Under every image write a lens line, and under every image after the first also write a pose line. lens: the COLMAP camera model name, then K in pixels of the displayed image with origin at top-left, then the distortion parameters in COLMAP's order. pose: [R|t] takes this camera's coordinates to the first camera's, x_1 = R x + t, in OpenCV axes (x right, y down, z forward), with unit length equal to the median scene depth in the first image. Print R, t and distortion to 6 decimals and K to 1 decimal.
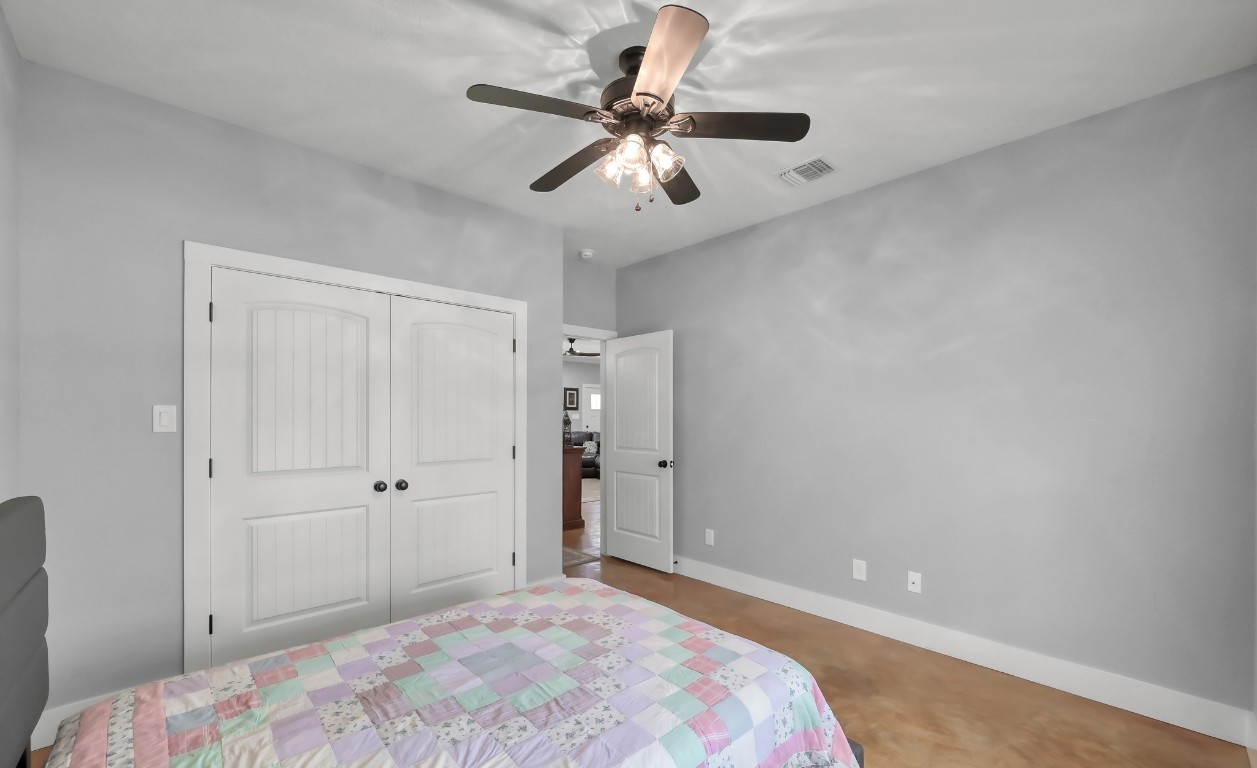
lens RADIAL K [[492.1, 0, 632.8], [0, 492.1, 415.3], [0, 0, 1]] dist [-0.000382, -0.000009]
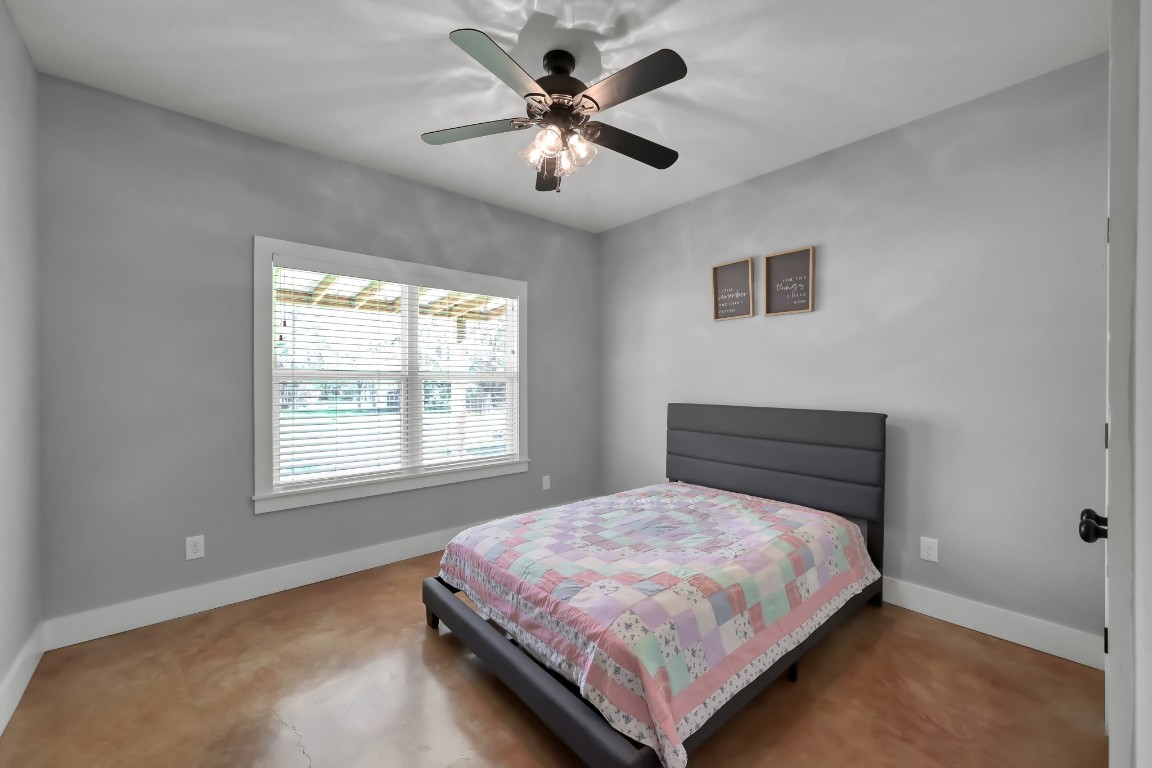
lens RADIAL K [[456.8, 0, 574.1], [0, 456.8, 381.4], [0, 0, 1]] dist [-0.001894, -0.000102]
pose [[-0.998654, -0.000180, 0.051859, -0.081493], [-0.000144, 1.000000, 0.000701, 0.024897], [-0.051859, 0.000692, -0.998654, 2.059073]]
